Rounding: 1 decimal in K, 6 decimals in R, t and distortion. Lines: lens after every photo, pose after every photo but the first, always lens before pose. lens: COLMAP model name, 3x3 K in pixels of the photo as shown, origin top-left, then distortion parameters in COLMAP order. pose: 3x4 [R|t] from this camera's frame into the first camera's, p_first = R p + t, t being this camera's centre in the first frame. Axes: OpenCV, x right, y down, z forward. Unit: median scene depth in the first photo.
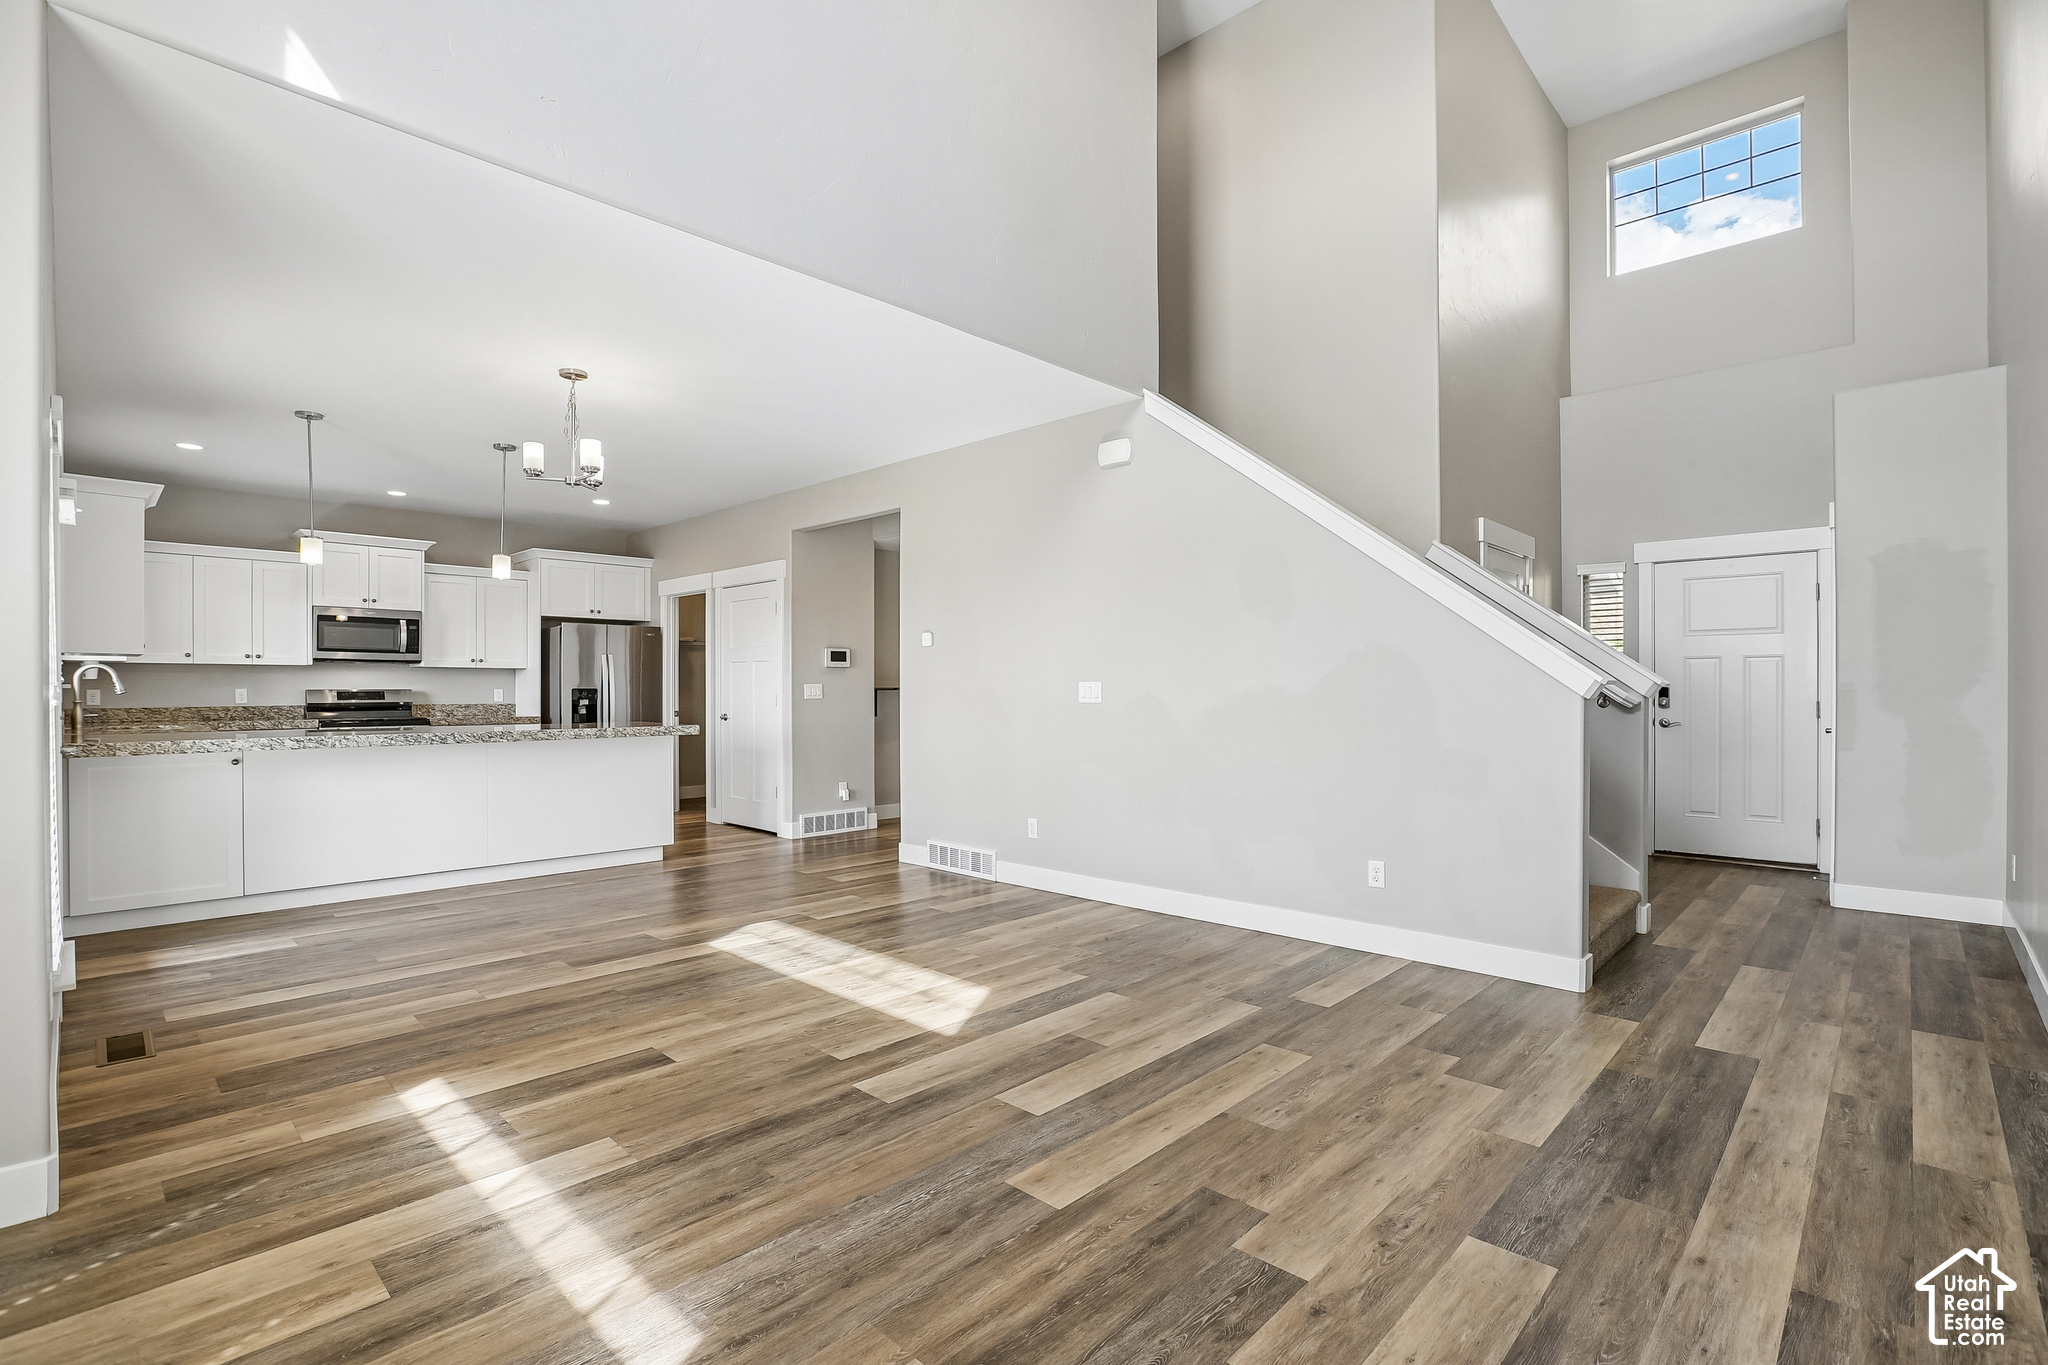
lens RADIAL K [[948.8, 0, 1045.7], [0, 948.8, 674.9], [0, 0, 1]] dist [-0.050528, 0.014053]
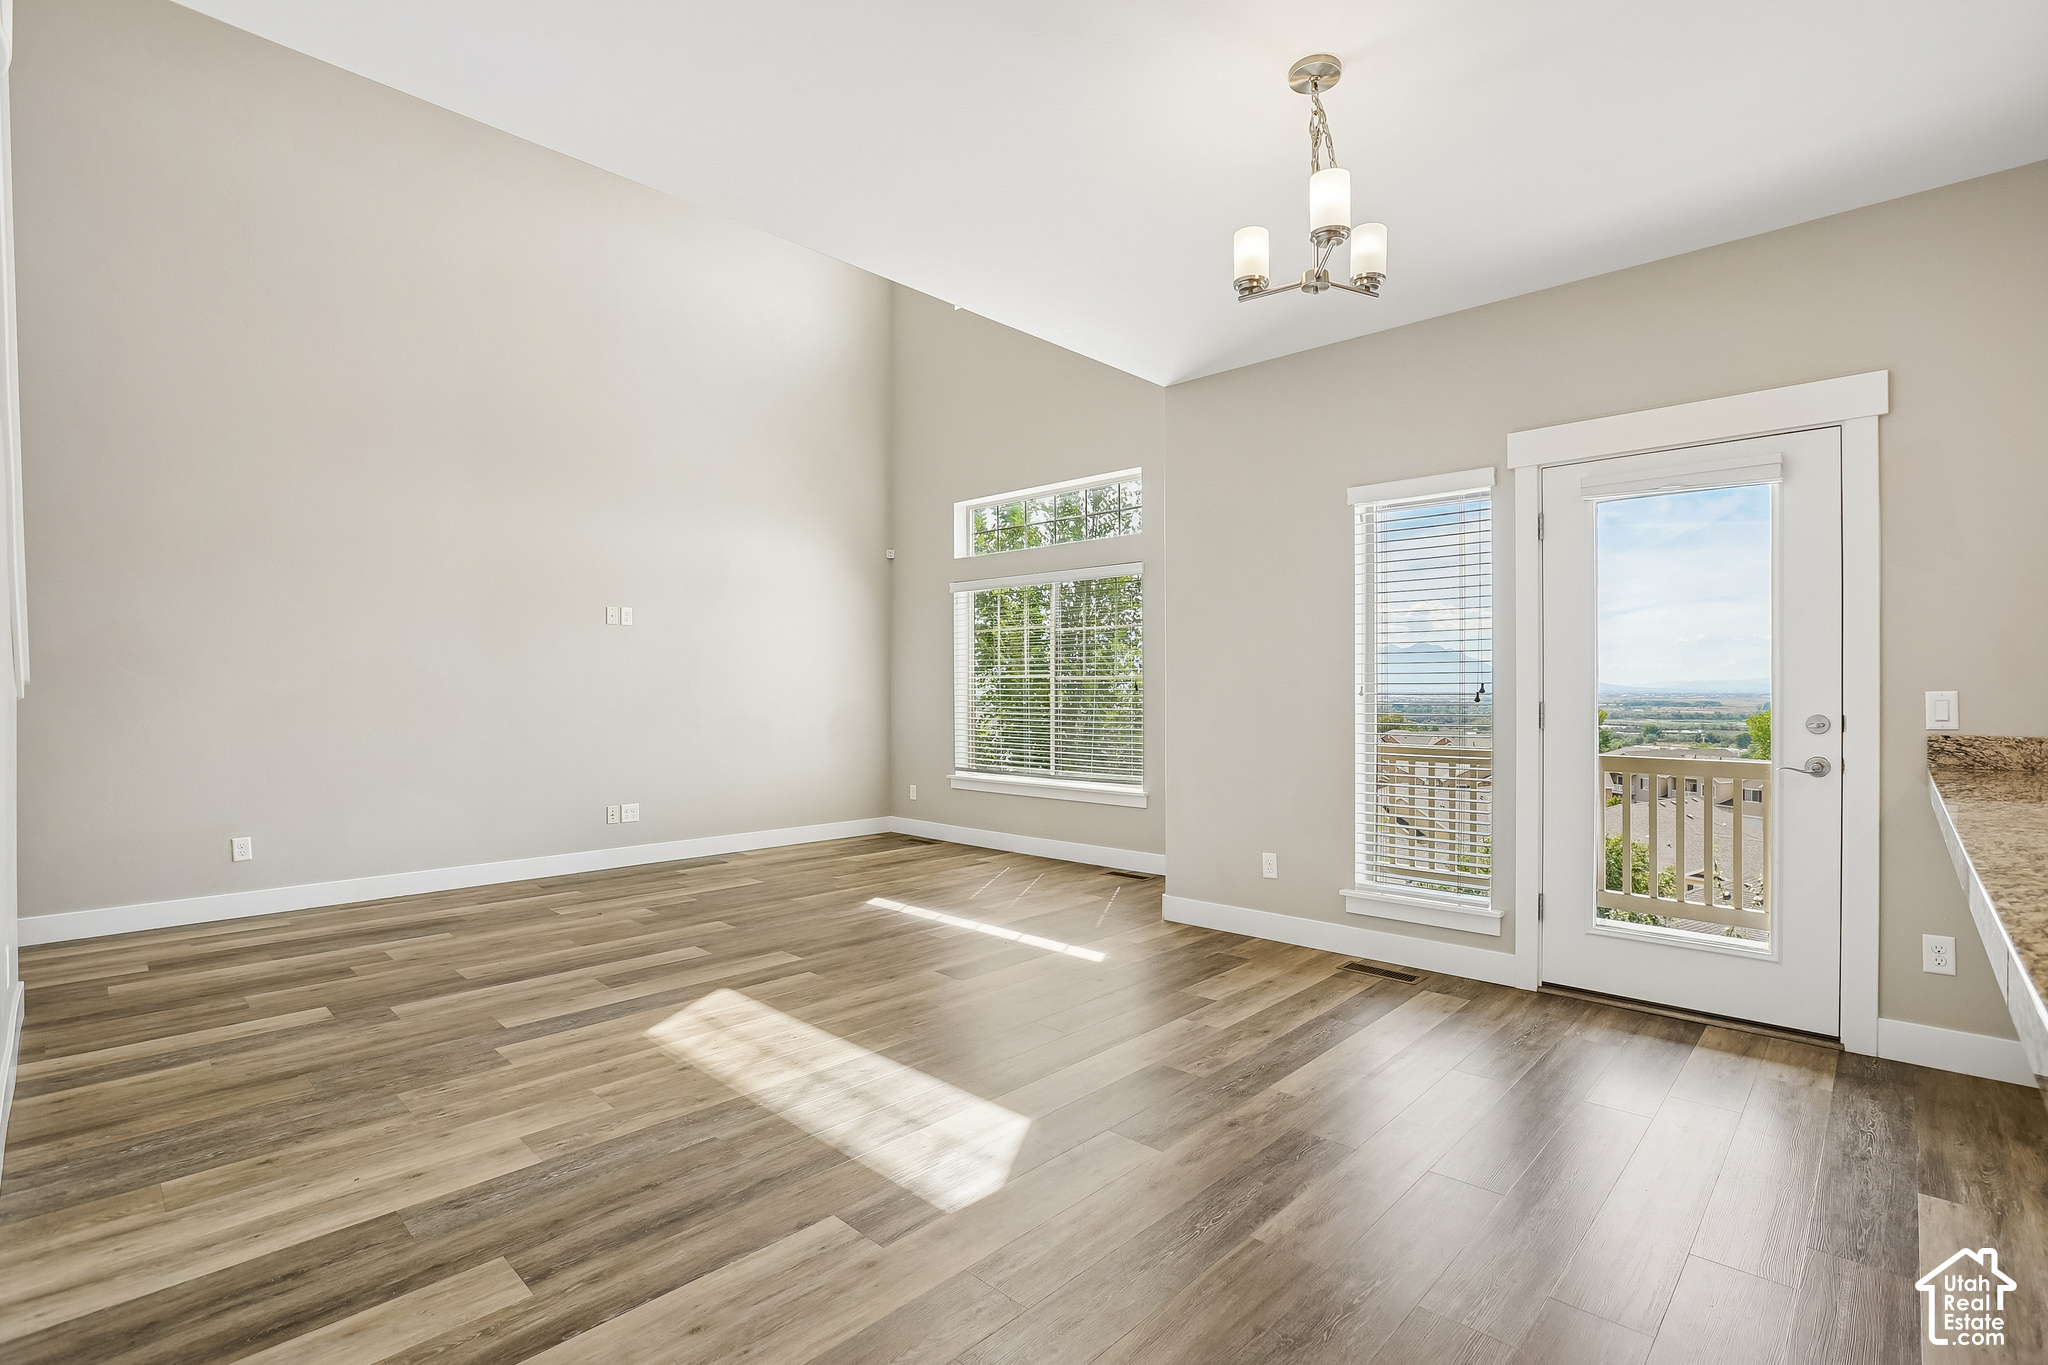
lens RADIAL K [[948.8, 0, 1038.9], [0, 948.8, 690.9], [0, 0, 1]] dist [-0.050528, 0.014053]
pose [[-0.999963, 0.001806, 0.008351, -0.345202], [0.001705, 0.999926, -0.012030, 0.021171], [-0.008372, -0.012015, -0.999893, 1.455197]]
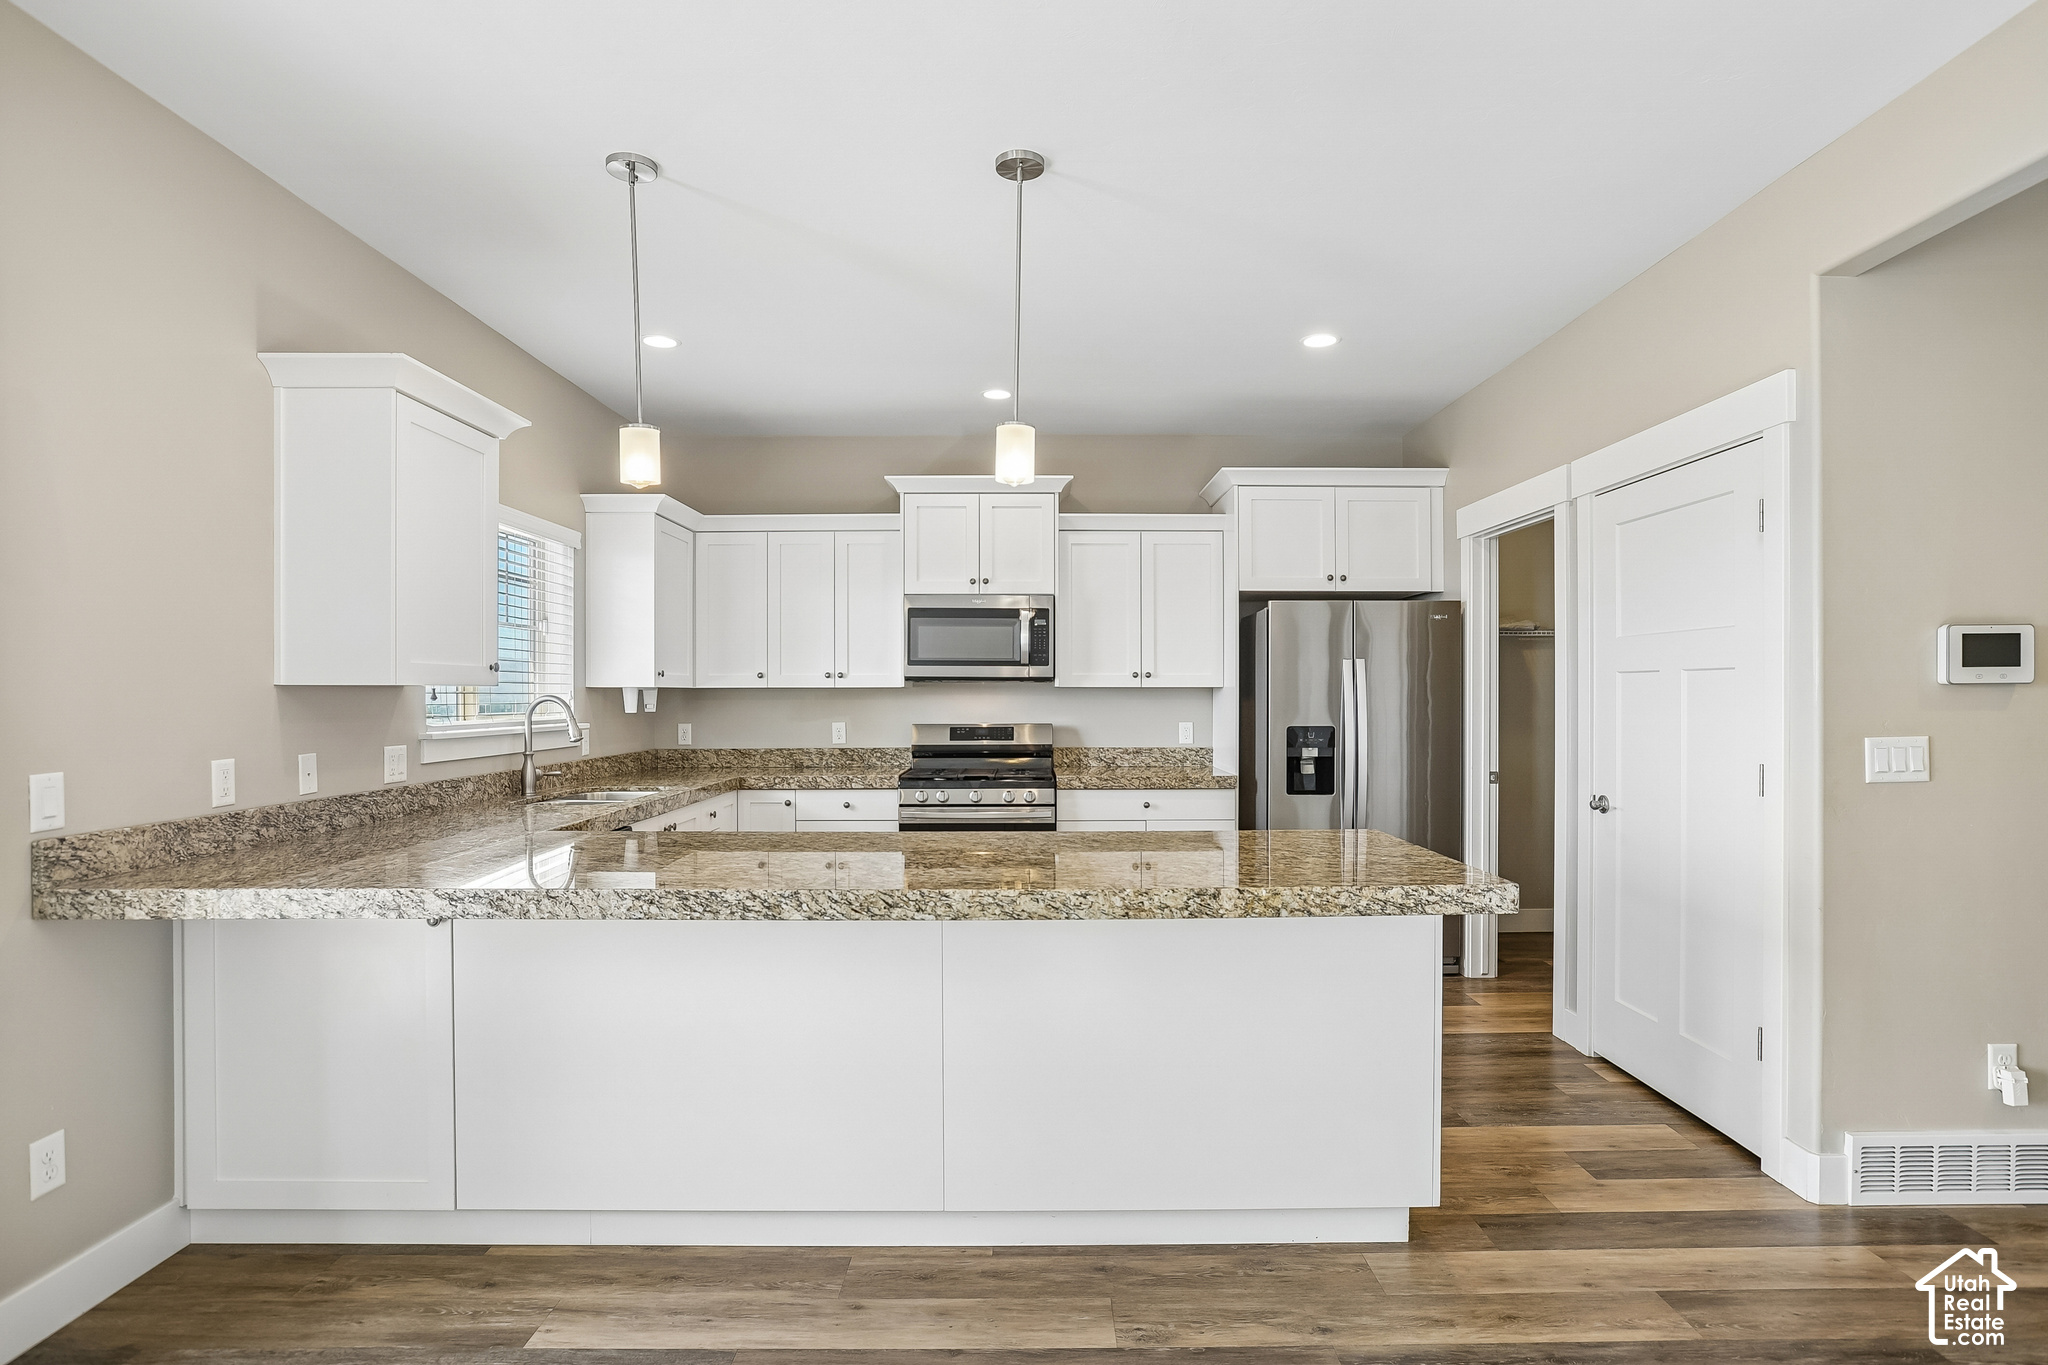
lens RADIAL K [[1070.2, 0, 1035.9], [0, 1070.2, 702.5], [0, 0, 1]] dist [-0.016843, 0.007213]
pose [[0.685188, 0.005492, -0.728345, -0.291815], [0.011076, 0.999777, 0.017958, -0.019281], [0.728282, -0.020372, 0.684975, 0.855892]]
